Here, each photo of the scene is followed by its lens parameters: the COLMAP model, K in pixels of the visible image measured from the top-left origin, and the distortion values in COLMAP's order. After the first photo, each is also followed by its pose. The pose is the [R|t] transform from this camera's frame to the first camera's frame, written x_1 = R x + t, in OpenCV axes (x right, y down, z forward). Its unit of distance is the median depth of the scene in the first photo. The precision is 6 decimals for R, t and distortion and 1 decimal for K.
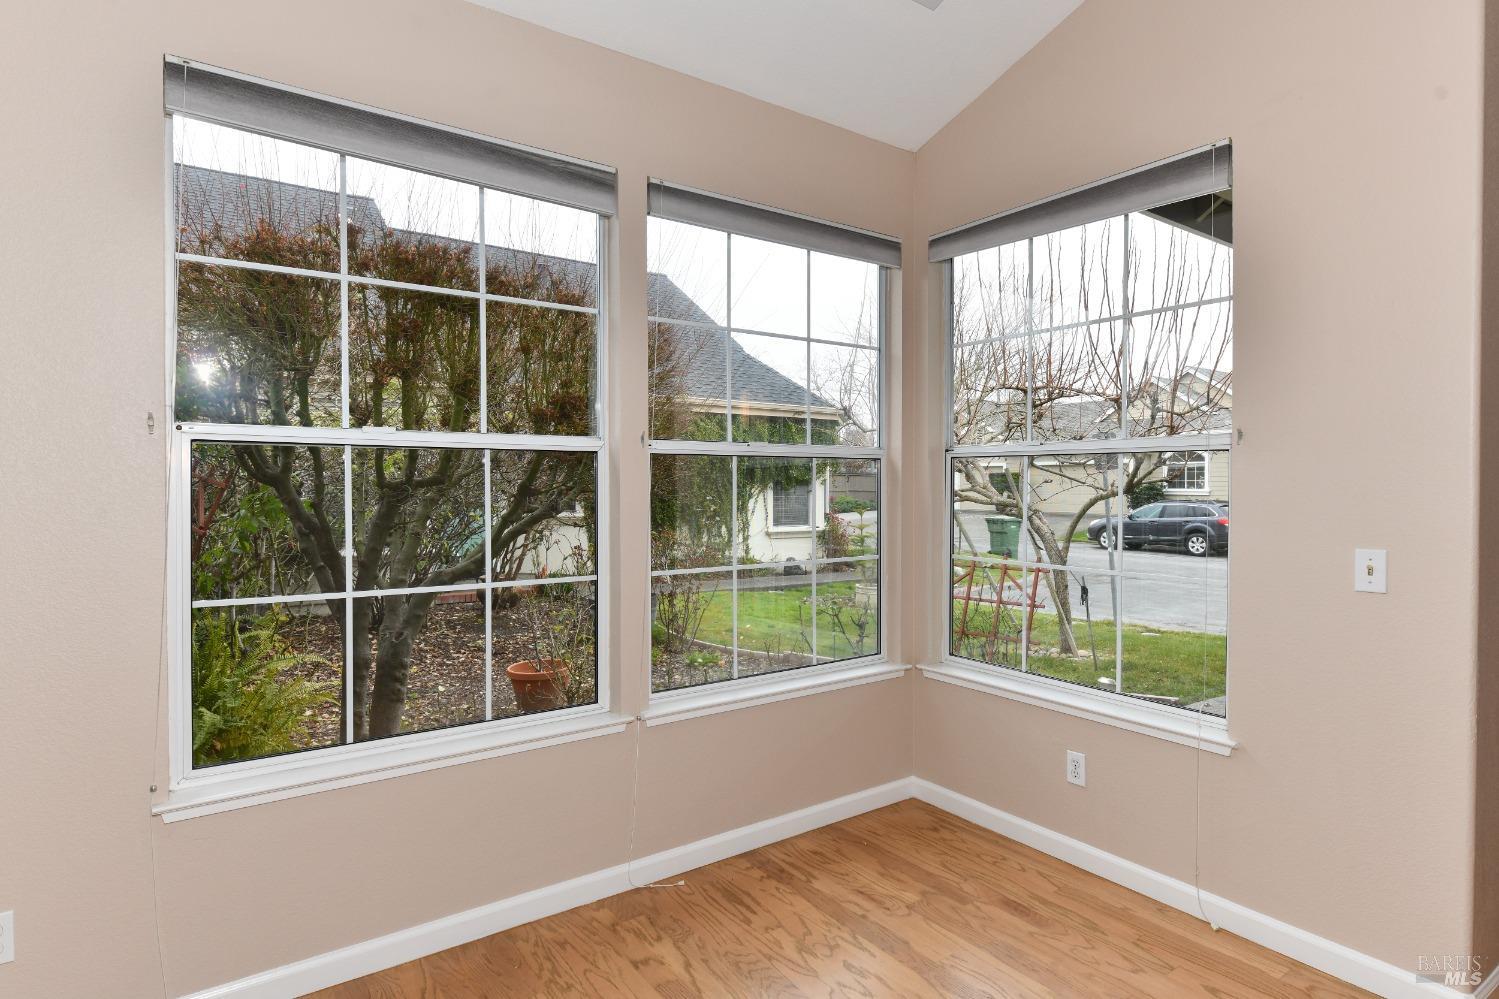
lens RADIAL K [[806.0, 0, 750.7], [0, 806.0, 498.1], [0, 0, 1]] dist [0.000885, -0.001891]
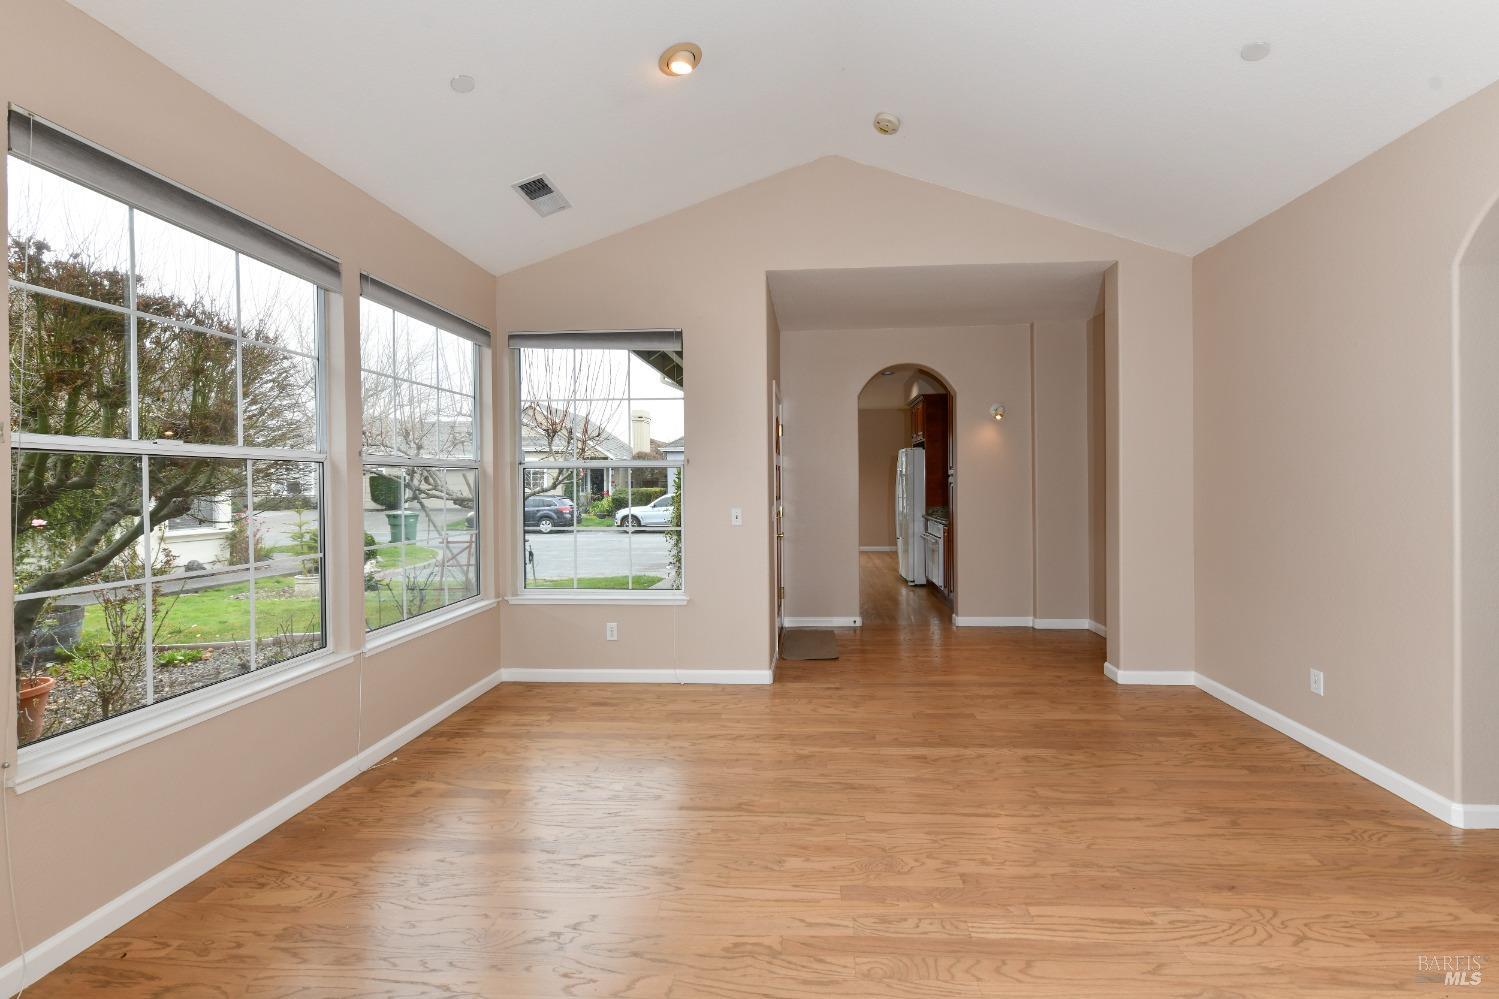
lens RADIAL K [[626.8, 0, 788.3], [0, 626.8, 484.9], [0, 0, 1]] dist [0.000205, -0.001838]
pose [[0.612828, -0.006935, 0.790186, -0.524903], [0.019776, 0.999783, -0.006563, 0.003550], [-0.789969, 0.019648, 0.612832, -0.257697]]
